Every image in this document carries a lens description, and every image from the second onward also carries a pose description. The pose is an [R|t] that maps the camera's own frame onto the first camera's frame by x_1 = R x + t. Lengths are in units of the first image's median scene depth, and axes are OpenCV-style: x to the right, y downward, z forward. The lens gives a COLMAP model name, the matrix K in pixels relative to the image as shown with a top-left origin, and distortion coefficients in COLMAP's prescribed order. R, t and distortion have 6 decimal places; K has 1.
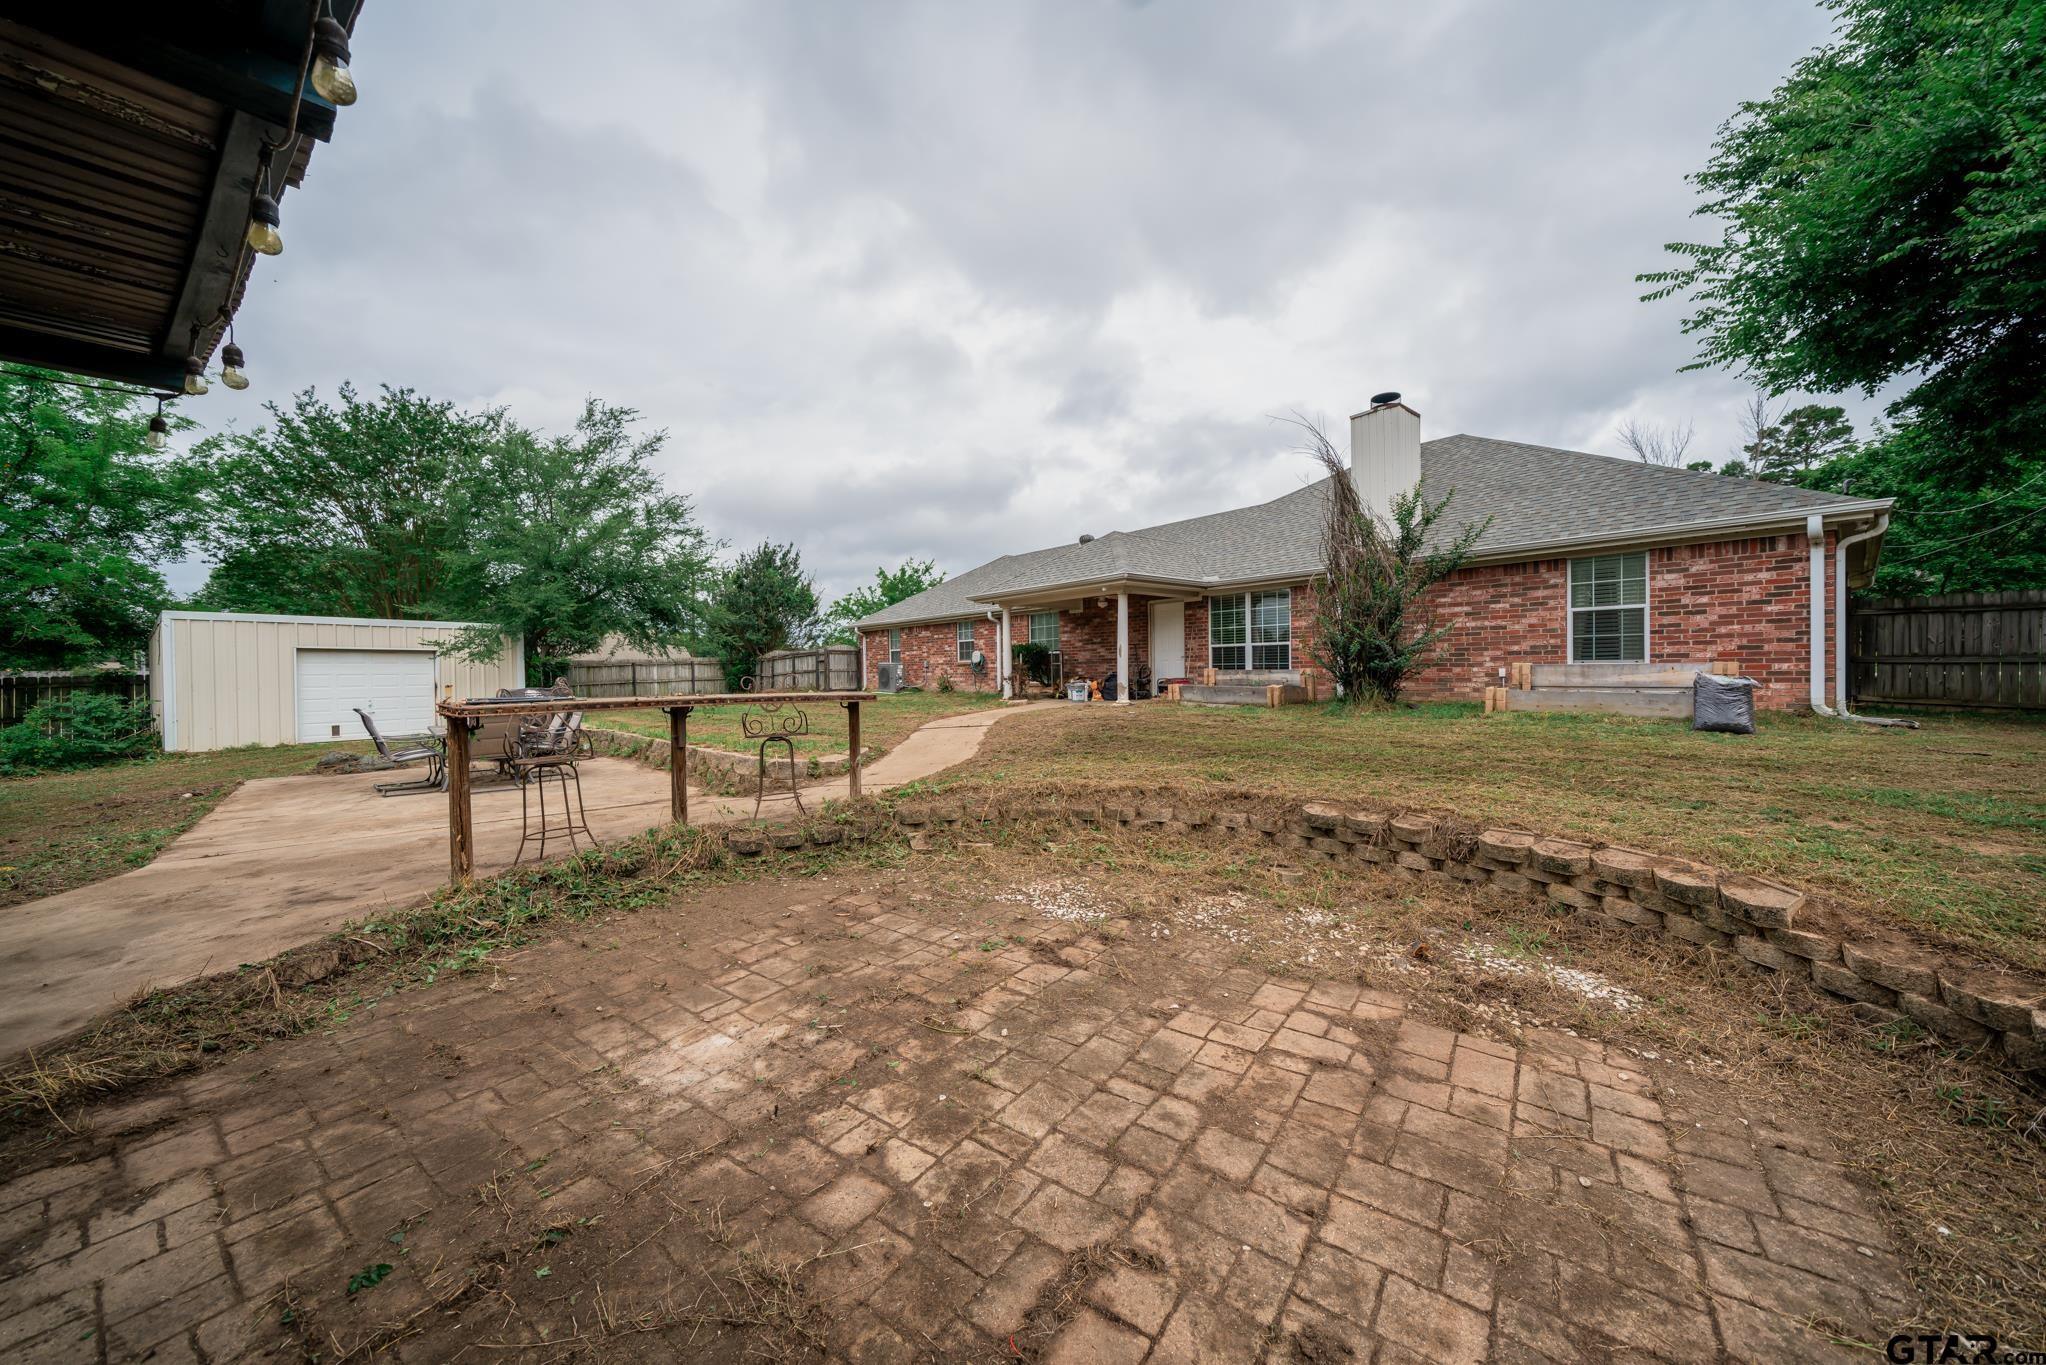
lens RADIAL K [[720.5, 0, 977.7], [0, 720.5, 676.6], [0, 0, 1]] dist [-0.008828, 0.000822]
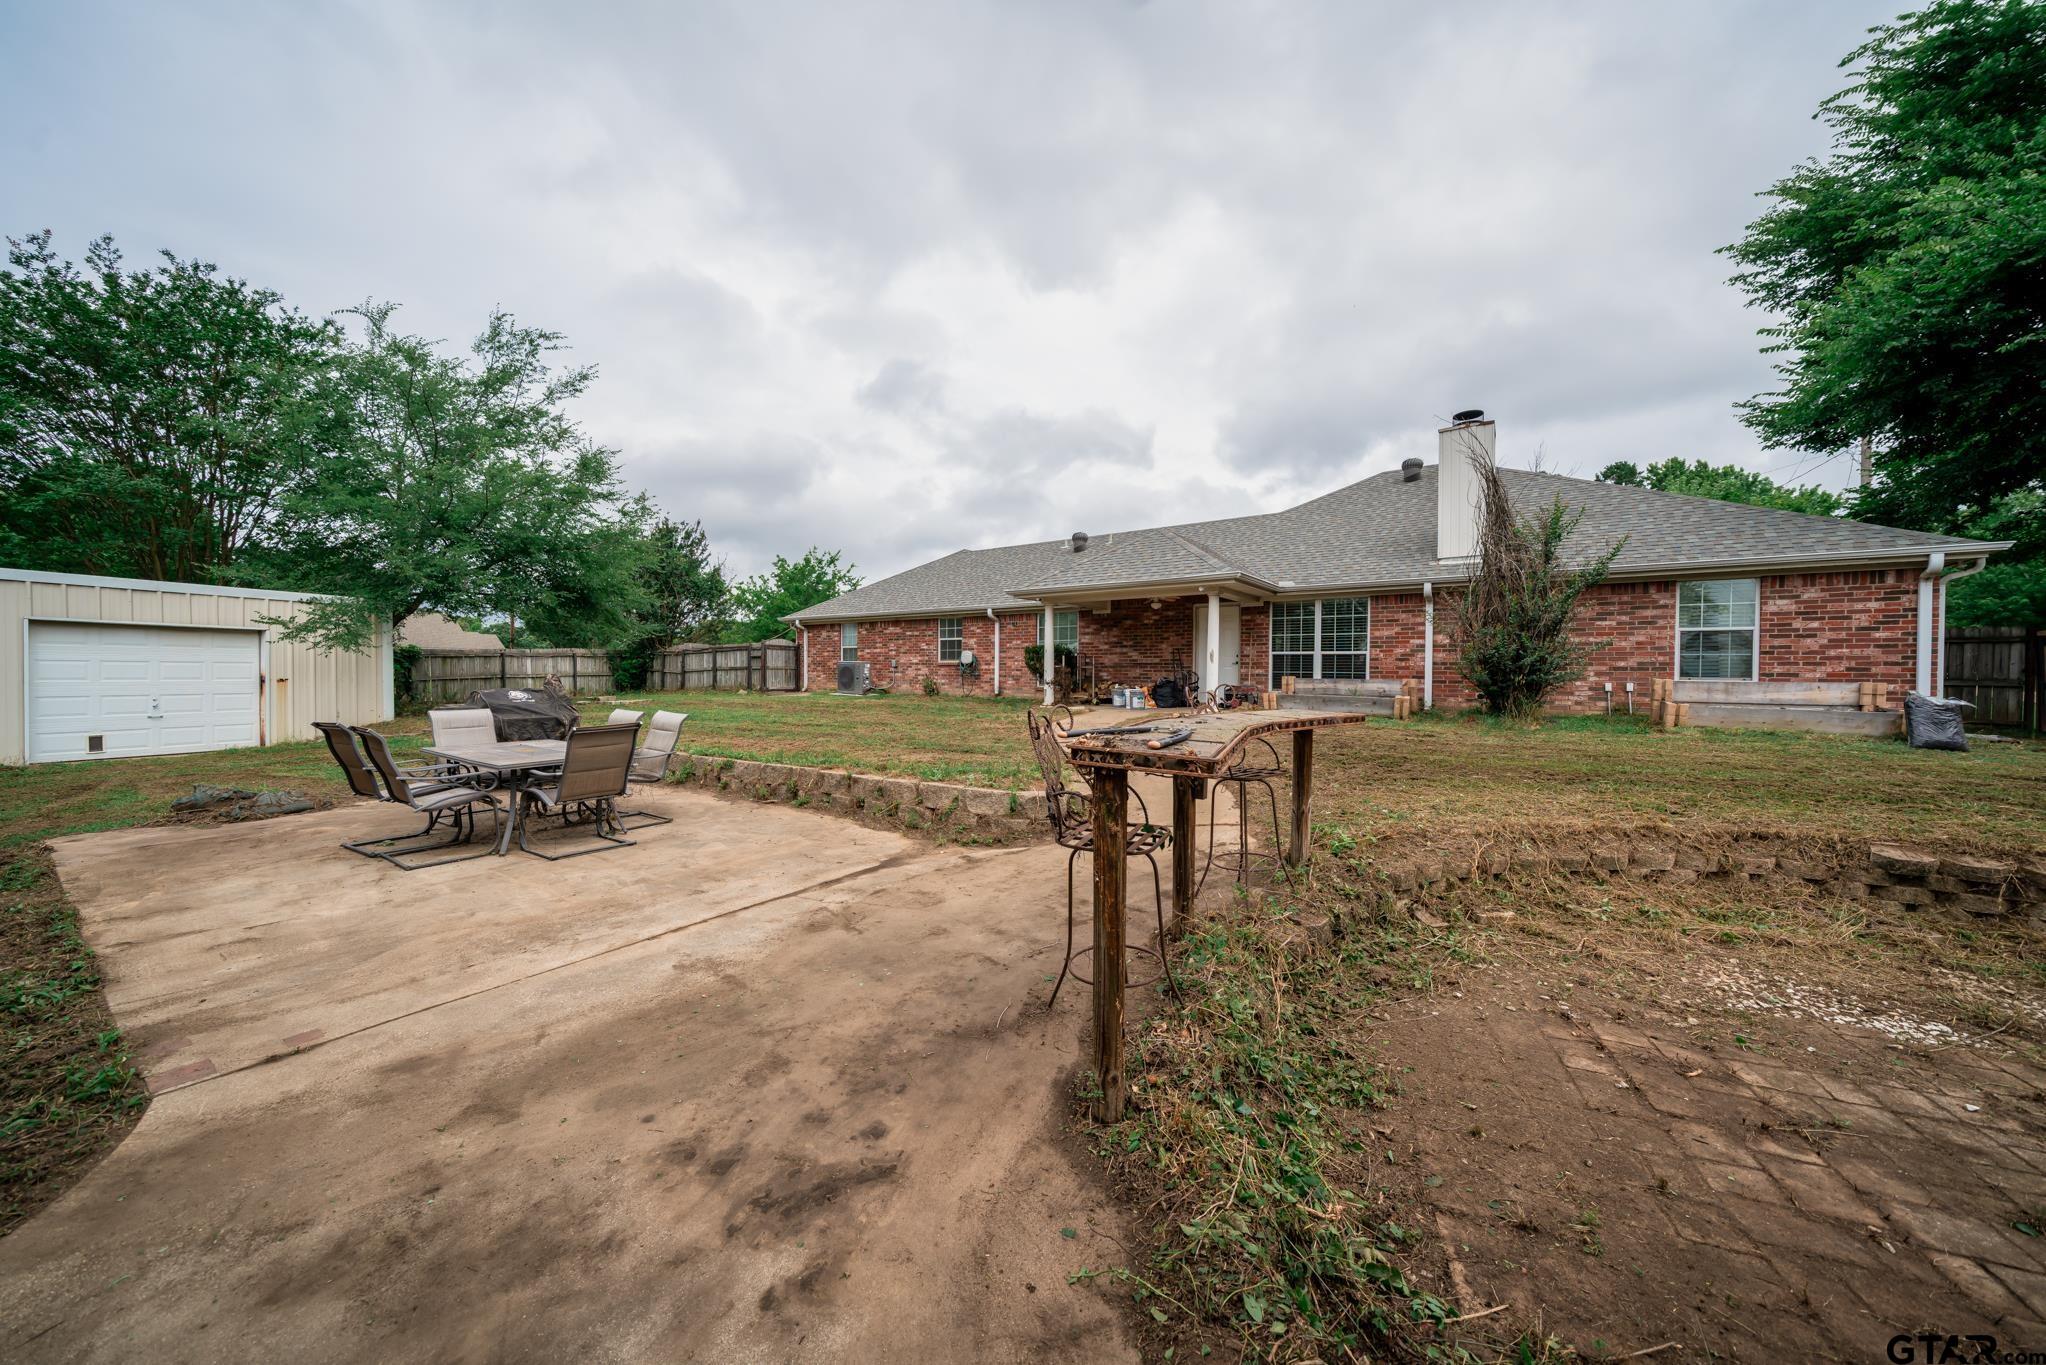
lens RADIAL K [[720.5, 0, 1026.5], [0, 720.5, 678.3], [0, 0, 1]] dist [-0.008828, 0.000822]
pose [[0.967210, 0.017387, 0.253381, -0.236858], [-0.017859, 0.999840, -0.000435, -0.001927], [-0.253348, -0.004105, 0.967366, 0.138779]]
